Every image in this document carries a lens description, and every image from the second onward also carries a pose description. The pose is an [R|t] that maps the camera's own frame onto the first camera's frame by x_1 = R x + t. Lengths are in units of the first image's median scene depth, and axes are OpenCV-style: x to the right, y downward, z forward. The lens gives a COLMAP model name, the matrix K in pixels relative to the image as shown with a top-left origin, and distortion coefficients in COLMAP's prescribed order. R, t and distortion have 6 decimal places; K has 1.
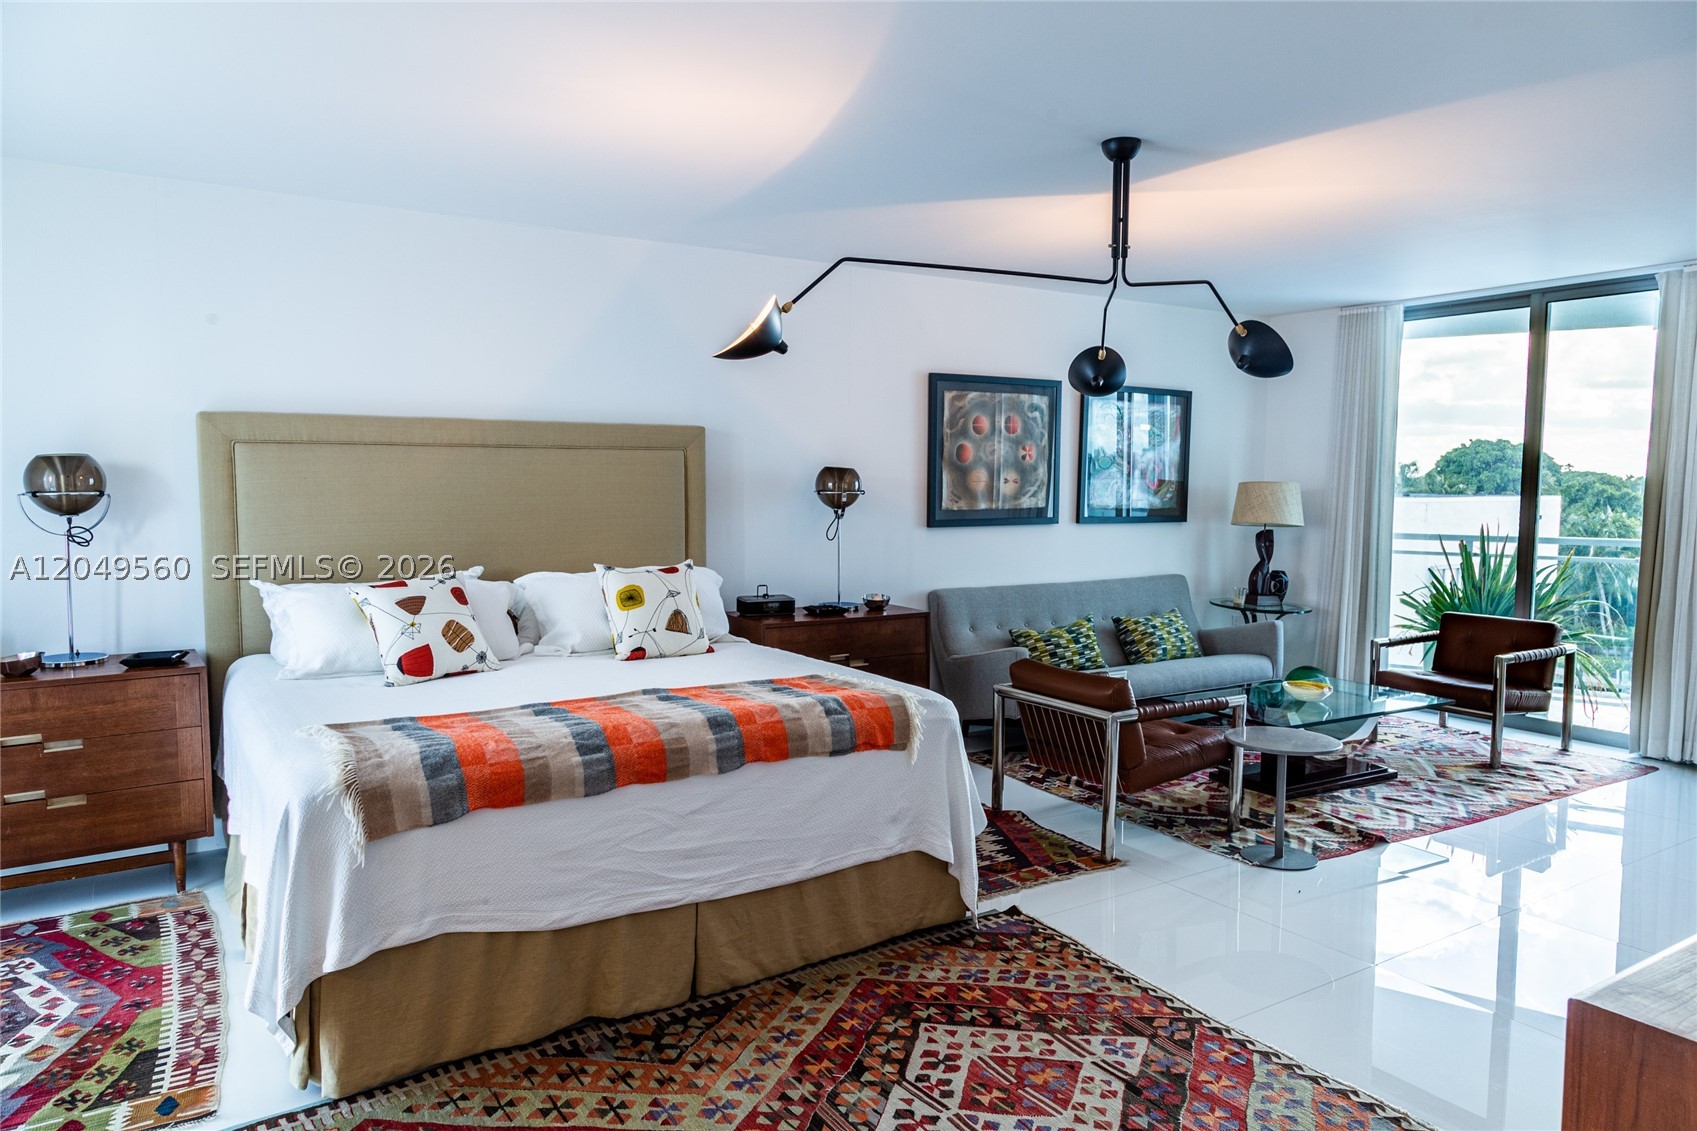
lens RADIAL K [[1120.5, 0, 854.7], [0, 1120.5, 563.1], [0, 0, 1]] dist [0.008883, -0.000114]
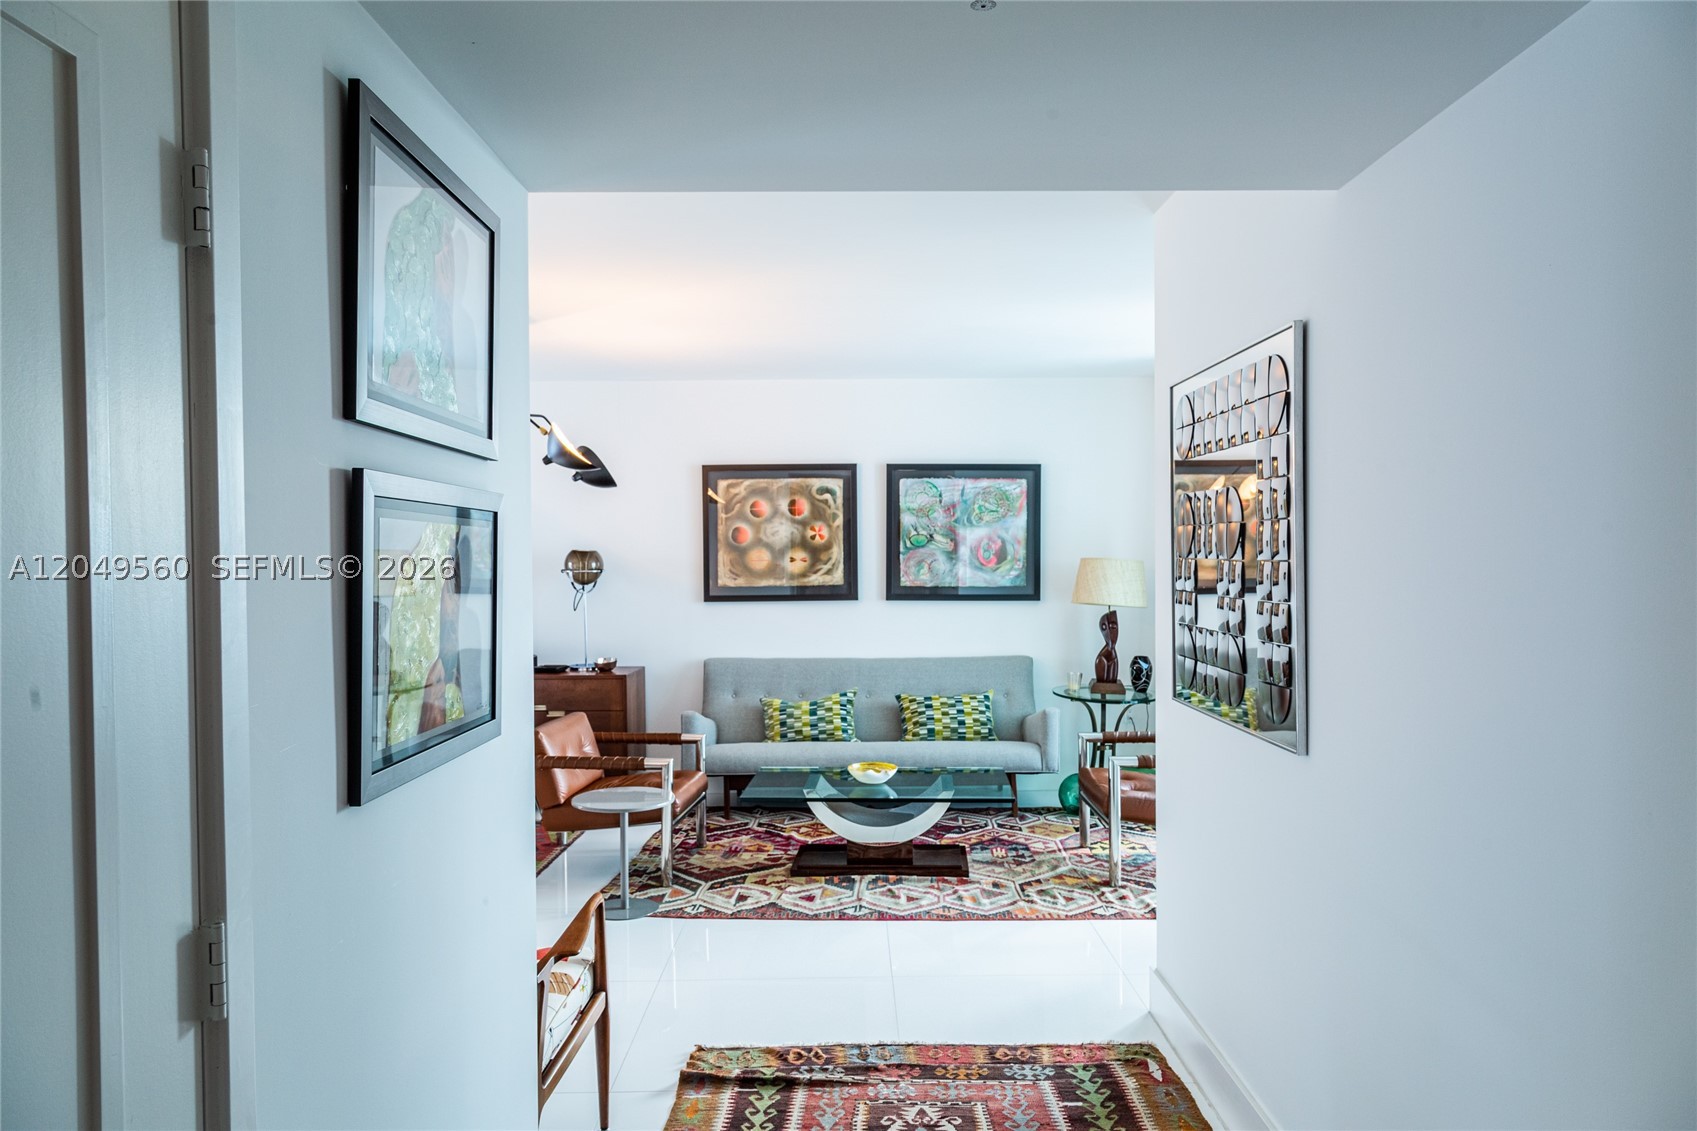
lens RADIAL K [[1138.2, 0, 853.0], [0, 1138.2, 561.5], [0, 0, 1]] dist [-0.026018, -0.002435]
pose [[0.840125, -0.004821, -0.542372, 0.884370], [-0.031207, 0.997874, -0.057210, -0.012864], [0.541495, 0.064990, 0.838188, 0.136844]]
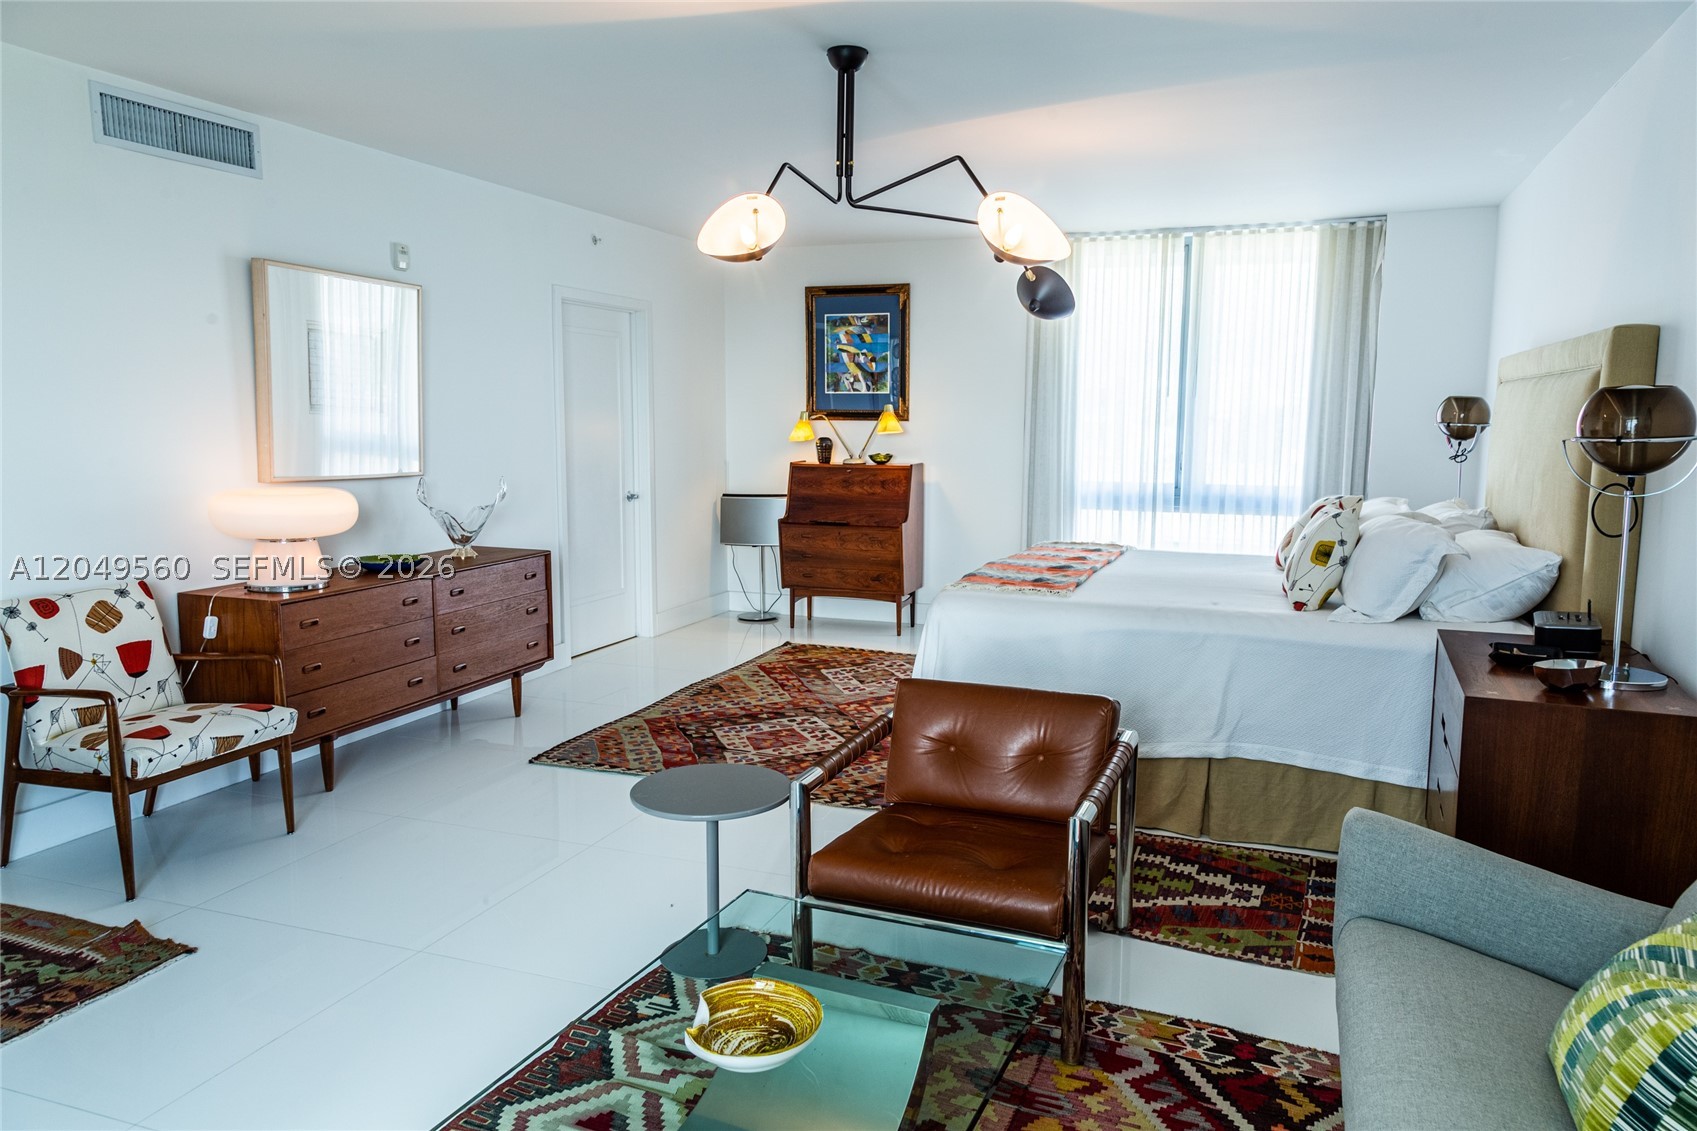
lens RADIAL K [[1128.3, 0, 861.0], [0, 1128.3, 565.1], [0, 0, 1]] dist [0.012443, 0.002093]
pose [[-0.798871, 0.072086, -0.597167, 0.540892], [-0.055686, 0.979666, 0.192753, -0.086373], [0.598919, 0.187239, -0.778612, 1.192727]]
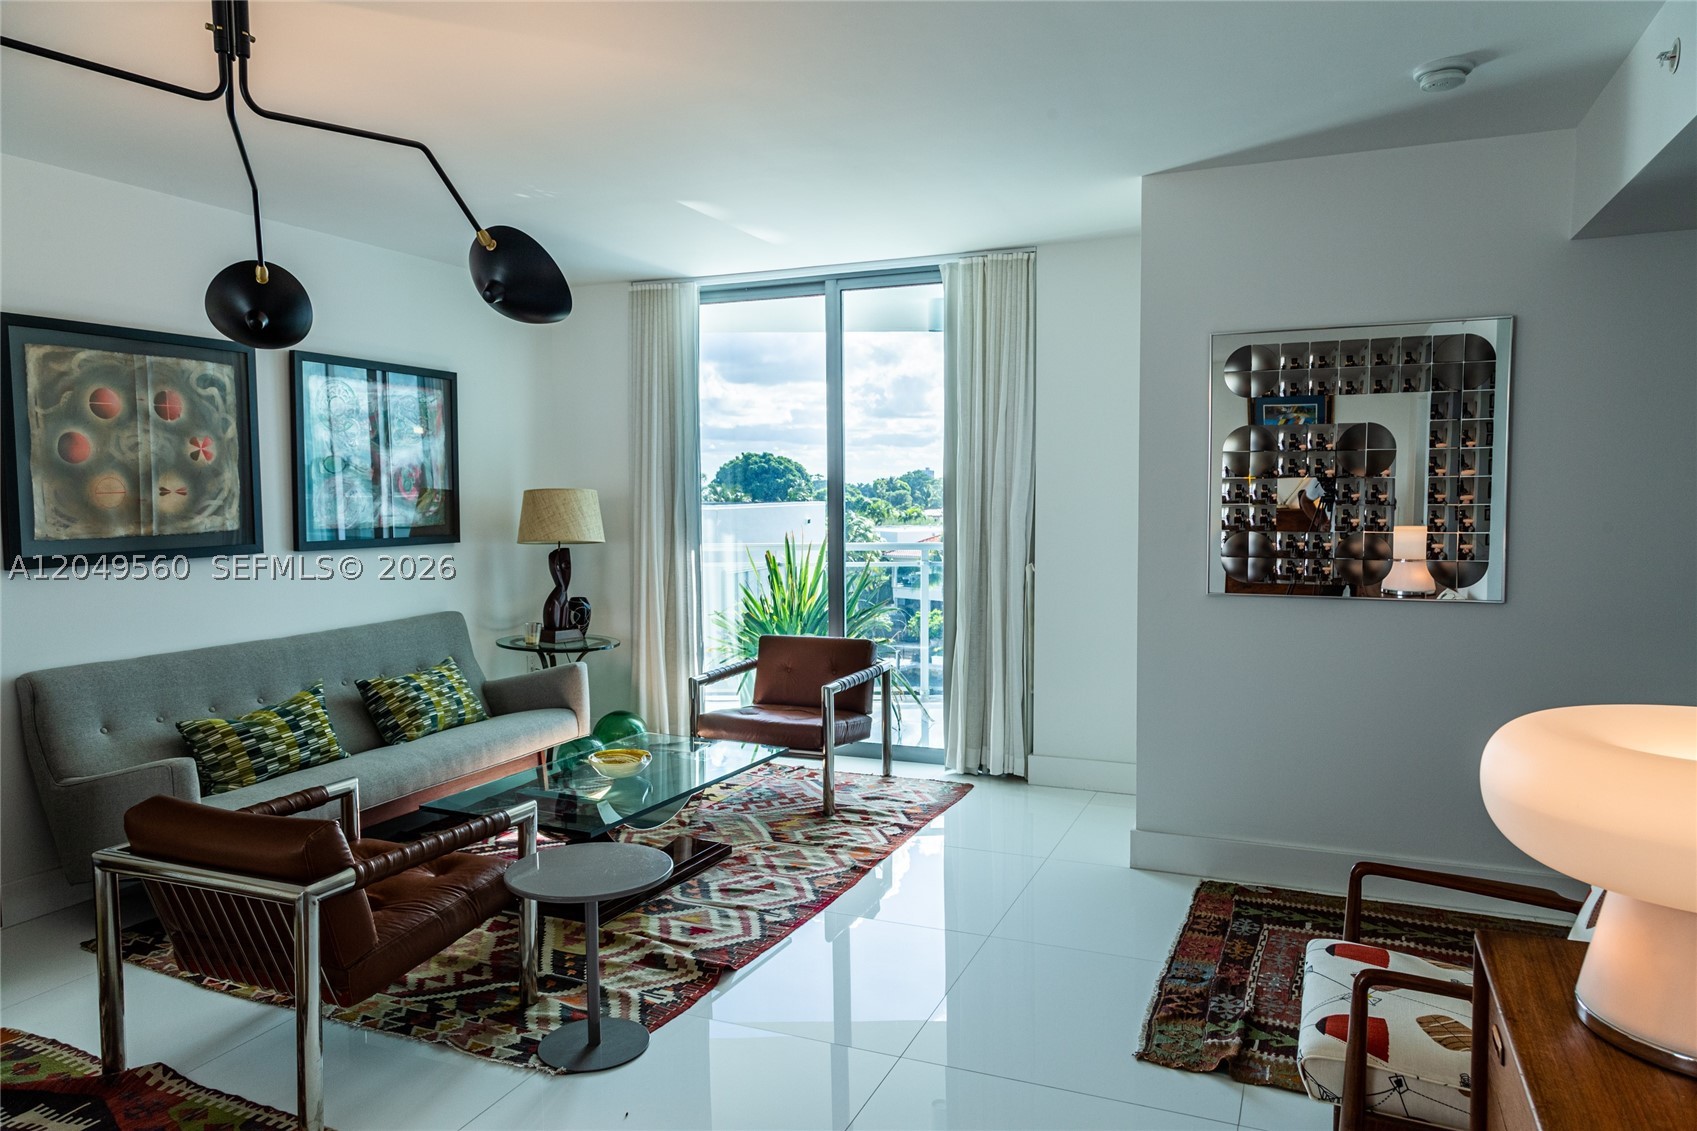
lens RADIAL K [[1128.3, 0, 861.0], [0, 1128.3, 565.1], [0, 0, 1]] dist [0.012443, 0.002093]
pose [[0.823585, -0.049806, 0.565002, 0.107938], [0.054818, 0.998463, 0.008110, -0.016029], [-0.564538, 0.024293, 0.825050, 0.263865]]
